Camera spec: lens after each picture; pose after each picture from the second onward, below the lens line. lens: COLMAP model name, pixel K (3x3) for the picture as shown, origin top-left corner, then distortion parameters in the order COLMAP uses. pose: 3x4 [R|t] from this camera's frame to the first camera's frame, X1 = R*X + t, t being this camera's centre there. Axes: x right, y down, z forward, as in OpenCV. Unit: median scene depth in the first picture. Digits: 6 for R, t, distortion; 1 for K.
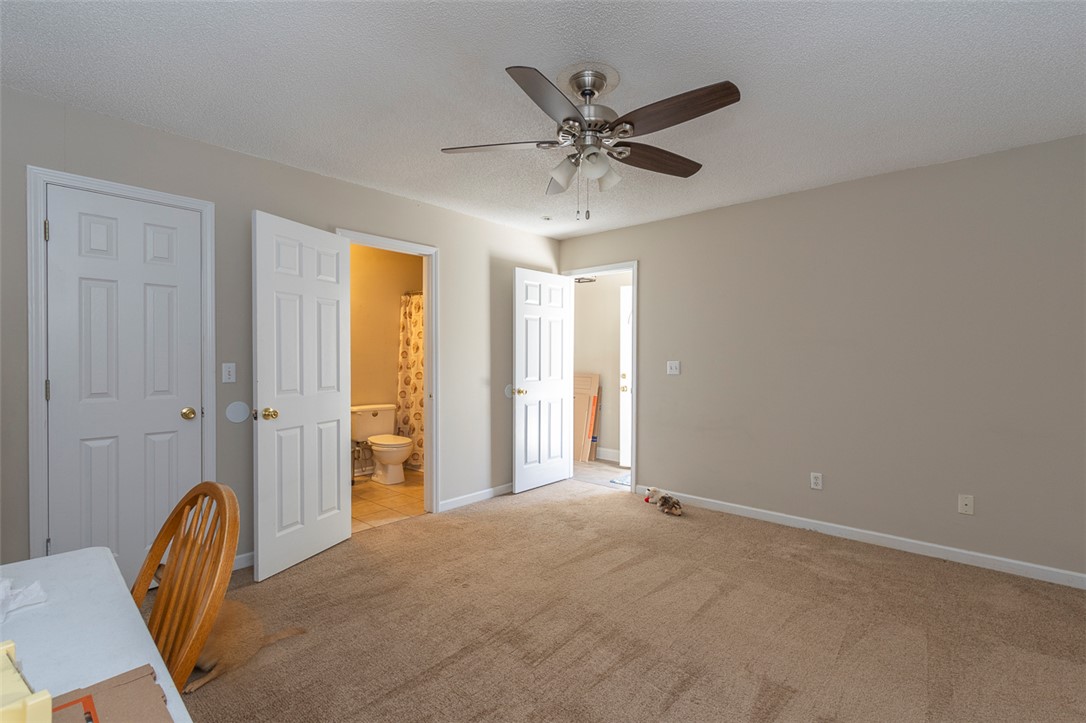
lens RADIAL K [[501.9, 0, 556.3], [0, 501.9, 362.5], [0, 0, 1]] dist [-0.000045, -0.000213]
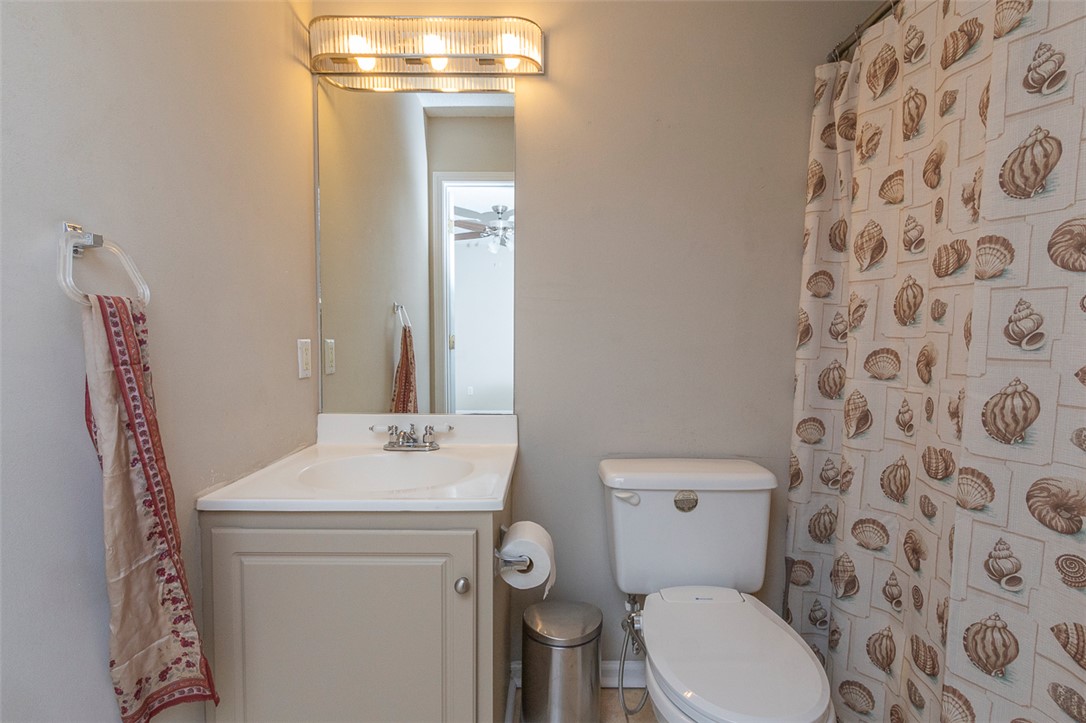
lens RADIAL K [[492.0, 0, 548.4], [0, 492.0, 358.9], [0, 0, 1]] dist [0.001023, -0.000396]
pose [[0.651678, 0.027302, -0.758004, -0.197329], [-0.011222, 0.999590, 0.026355, 0.019025], [0.758413, -0.008669, 0.651717, 0.718414]]
